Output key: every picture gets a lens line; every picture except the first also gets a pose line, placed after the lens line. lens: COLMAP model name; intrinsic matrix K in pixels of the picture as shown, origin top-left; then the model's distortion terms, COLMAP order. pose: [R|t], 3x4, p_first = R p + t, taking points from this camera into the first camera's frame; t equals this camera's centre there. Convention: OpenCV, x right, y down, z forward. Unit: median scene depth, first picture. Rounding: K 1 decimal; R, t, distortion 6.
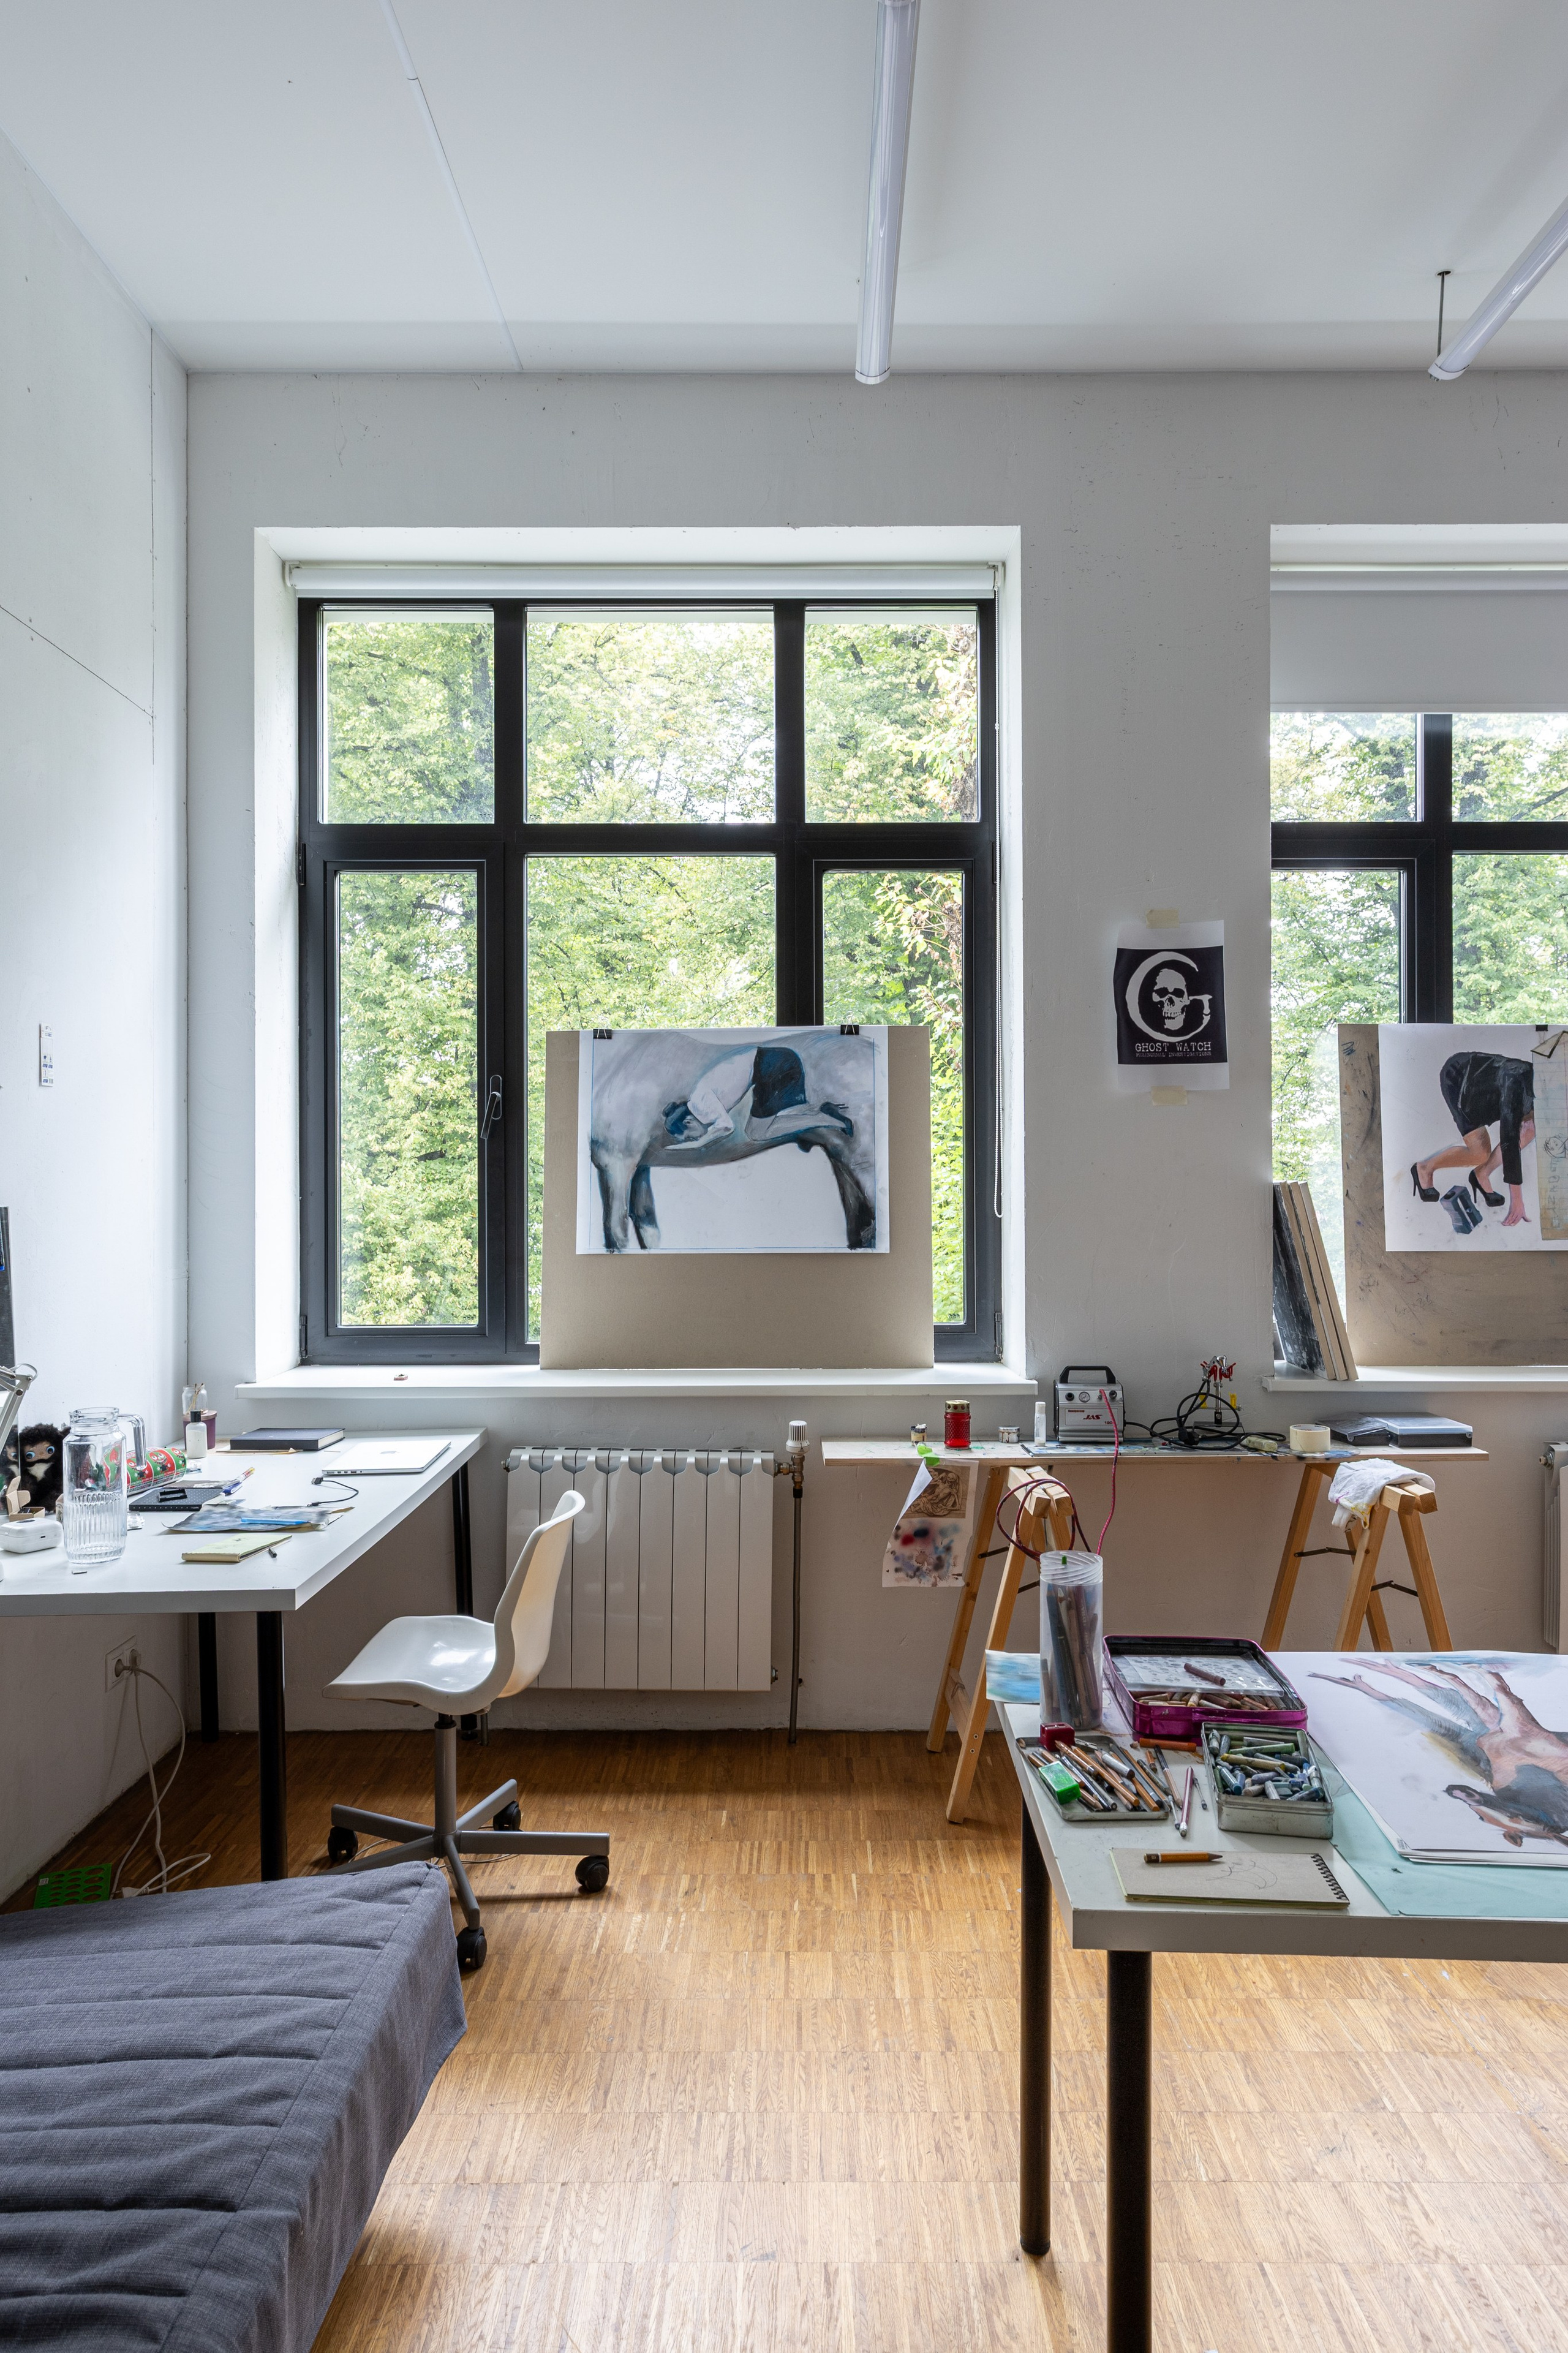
lens RADIAL K [[1589.4, 0, 779.3], [0, 1589.4, 1165.9], [0, 0, 1]] dist [0.001477, 0.016800]
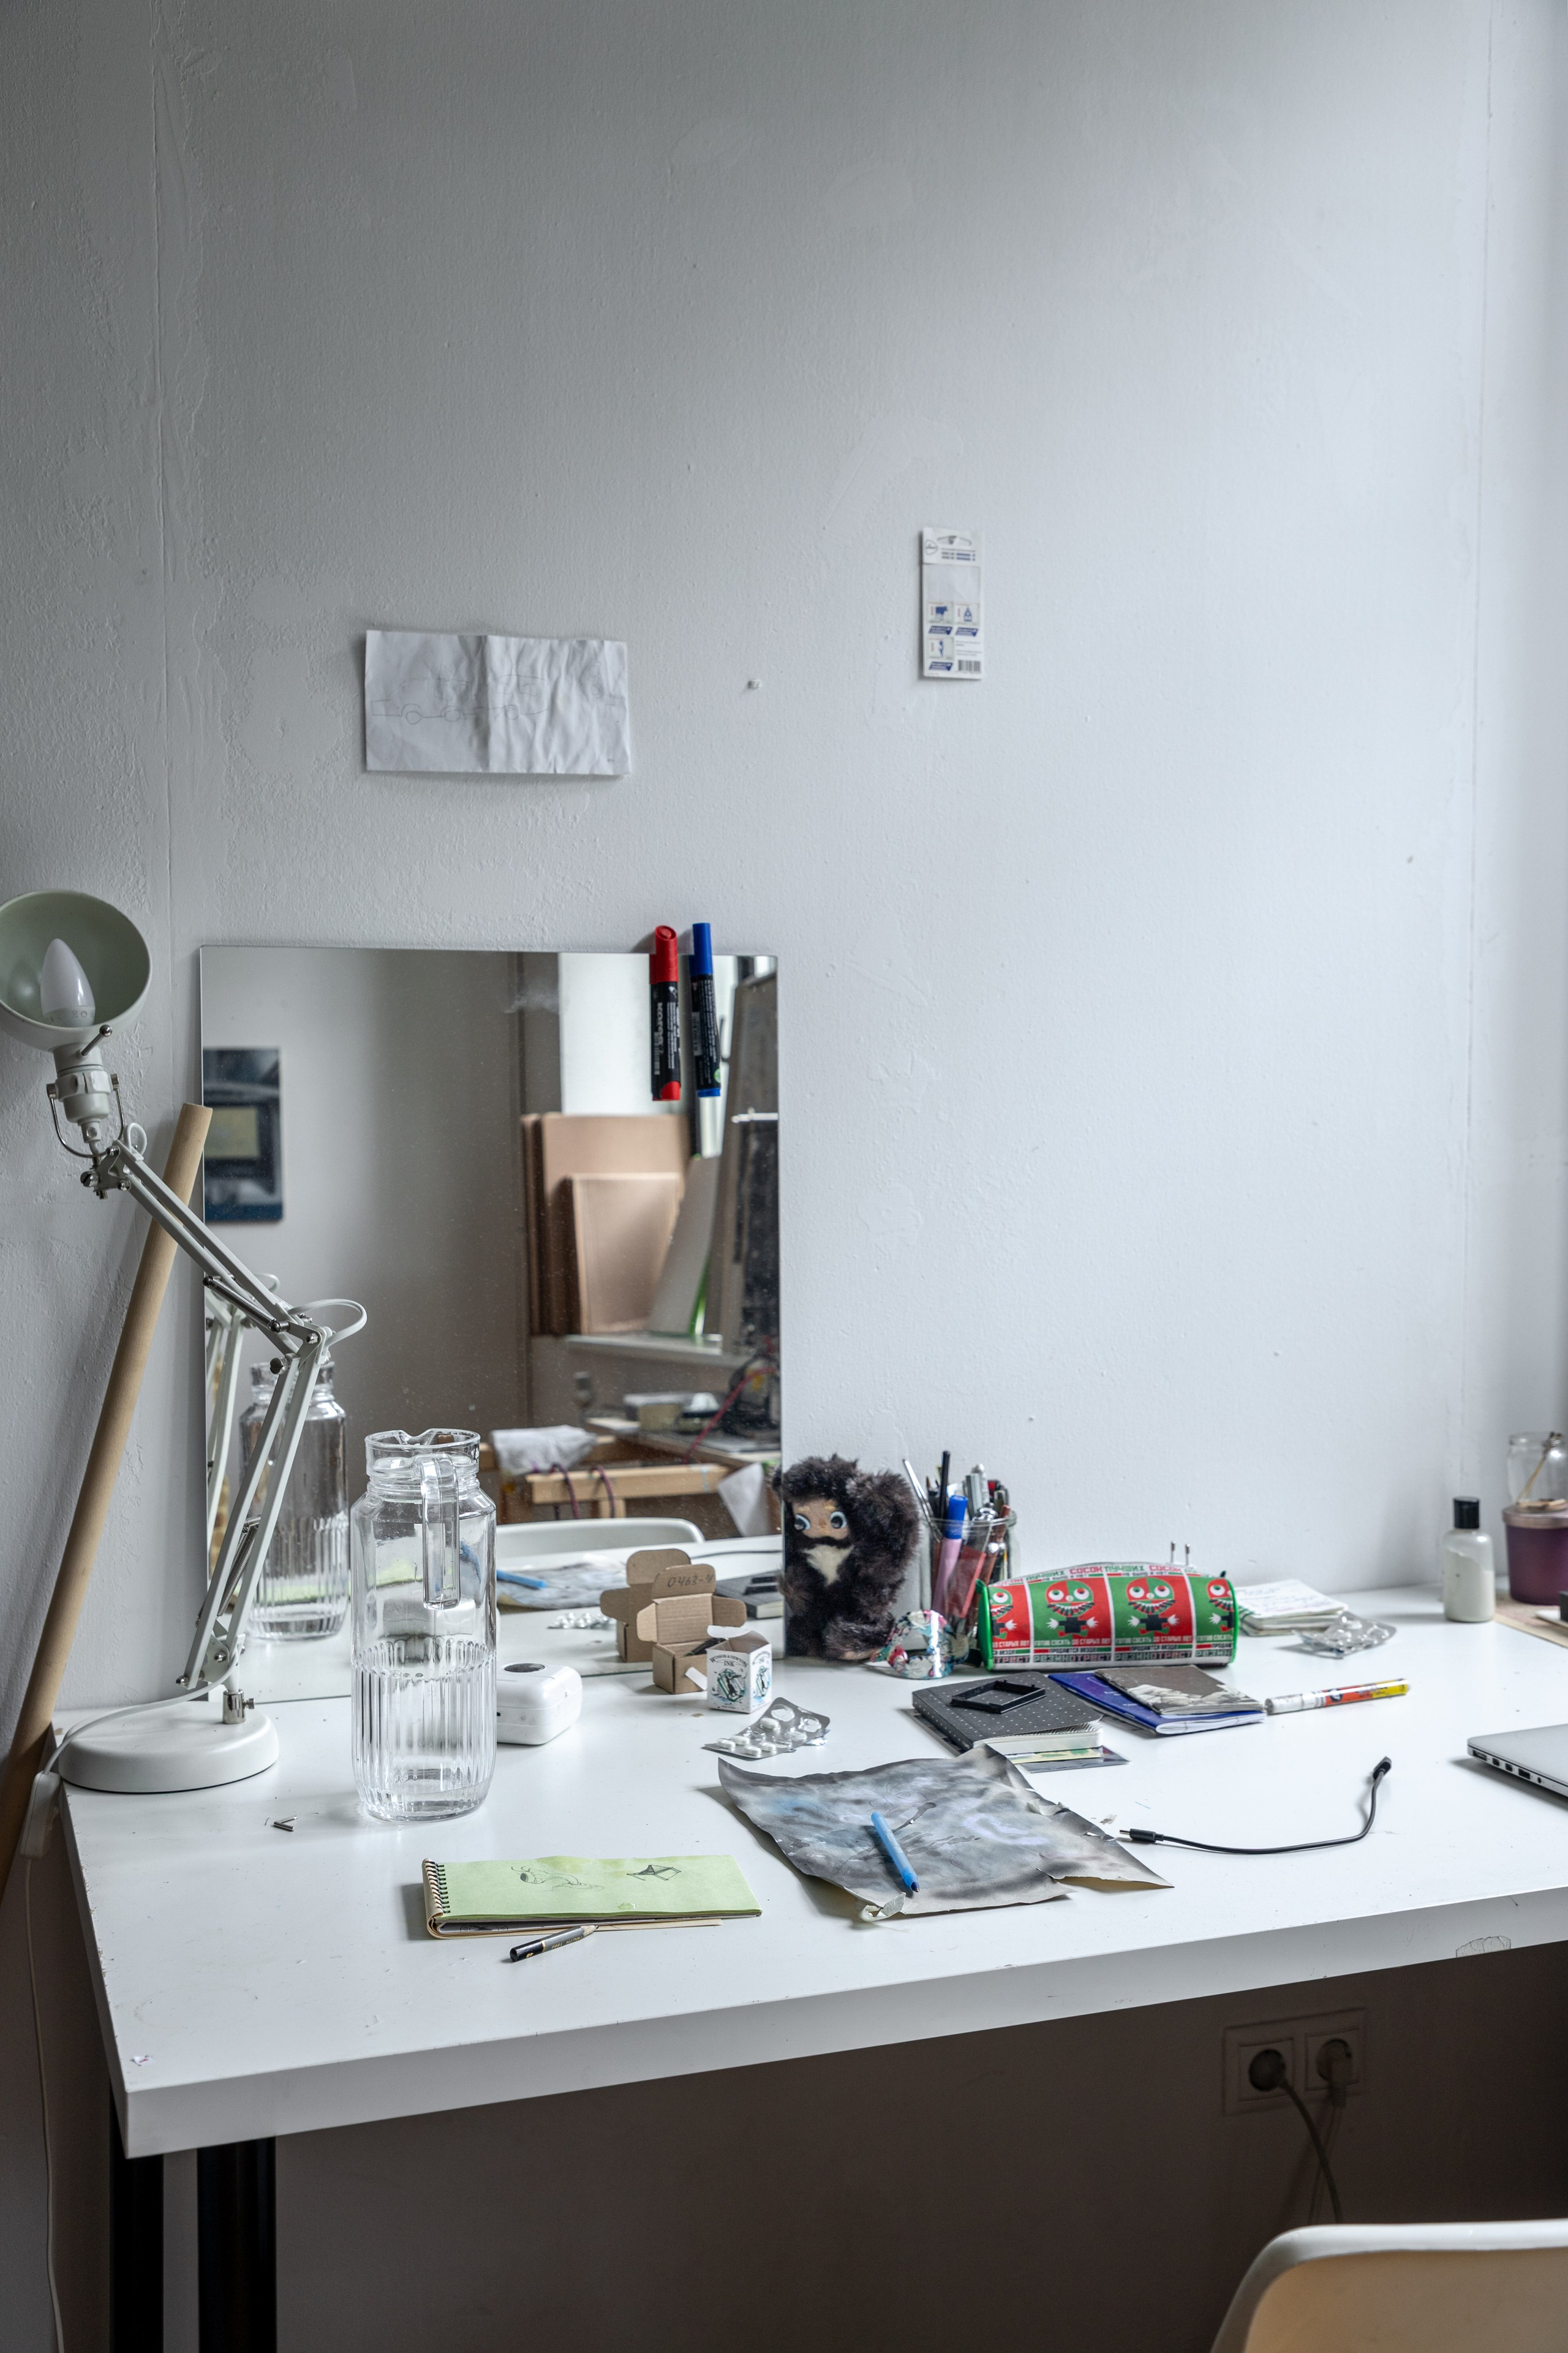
lens RADIAL K [[2437.7, 0, 762.8], [0, 2437.7, 1156.1], [0, 0, 1]] dist [0.043796, 0.000000]
pose [[0.364776, 0.045044, -0.930005, 0.103843], [0.011574, 0.998533, 0.052903, 0.032113], [0.931023, -0.030061, 0.363719, 0.547473]]
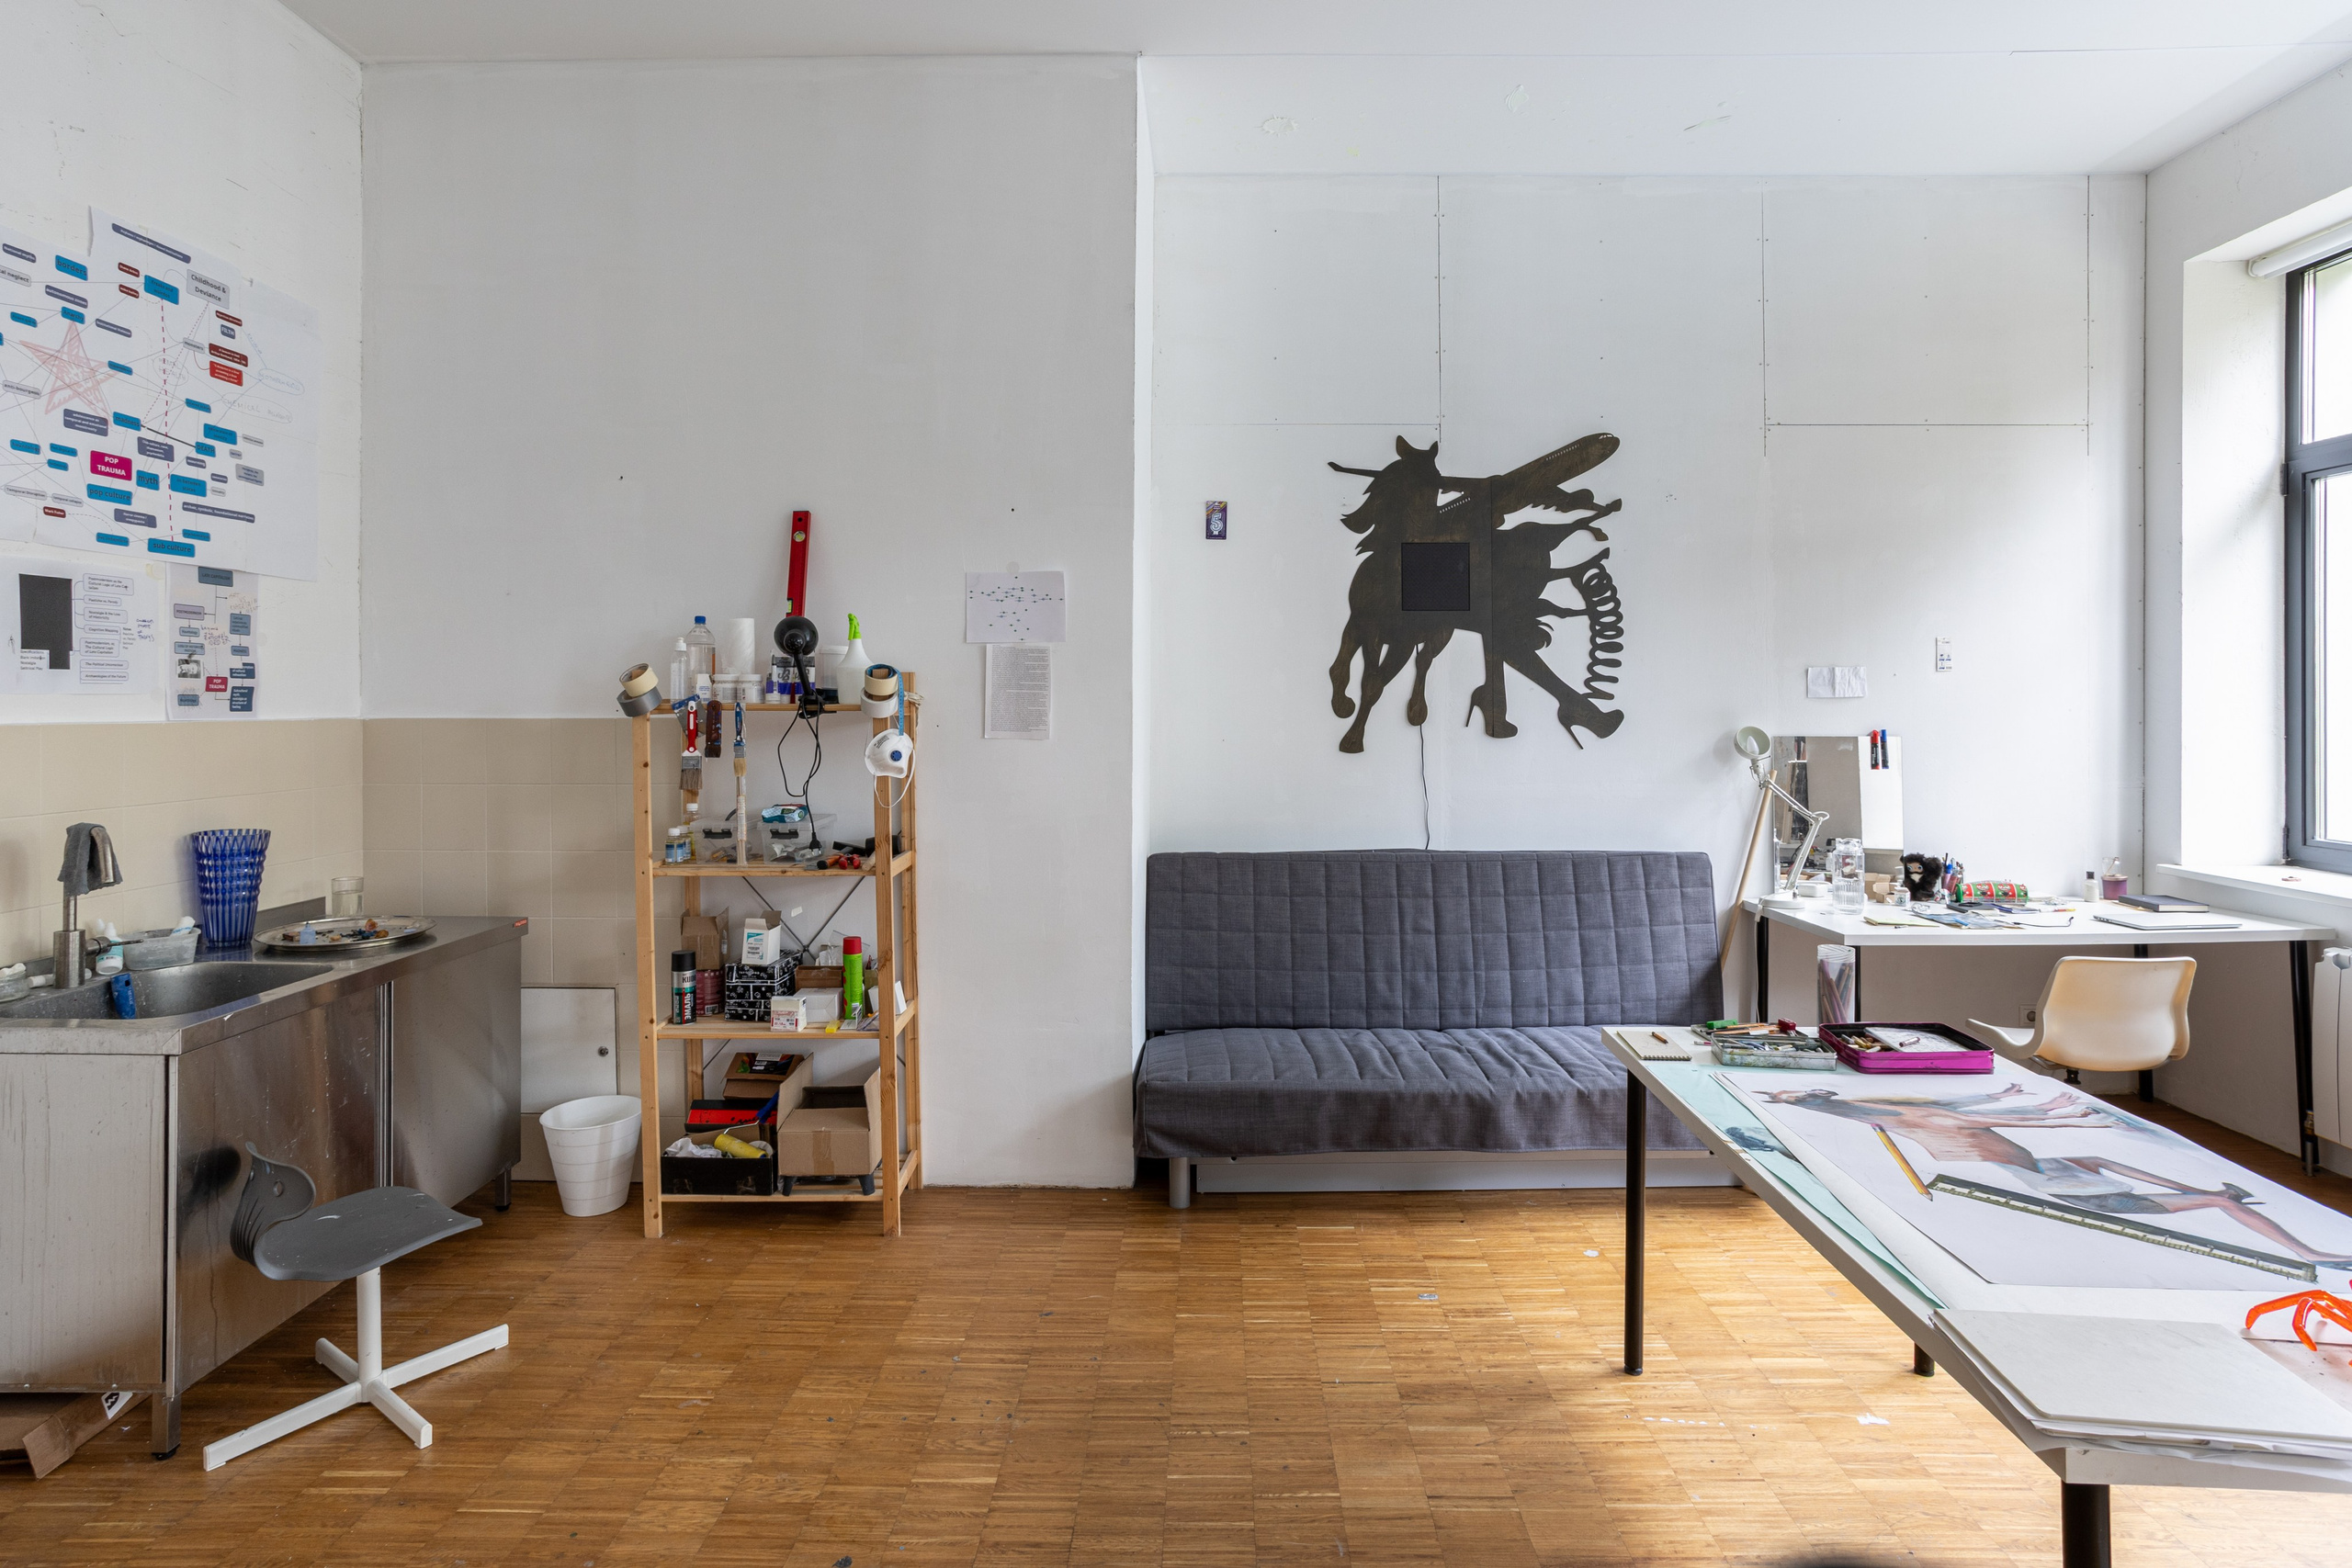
lens RADIAL K [[1170.2, 0, 1202.4], [0, 1170.2, 717.2], [0, 0, 1]] dist [-0.040013, 0.021854]
pose [[0.010131, 0.017029, -0.999804, 0.651062], [0.012172, 0.999779, 0.017152, -0.024219], [0.999875, -0.012343, 0.009921, 0.107076]]
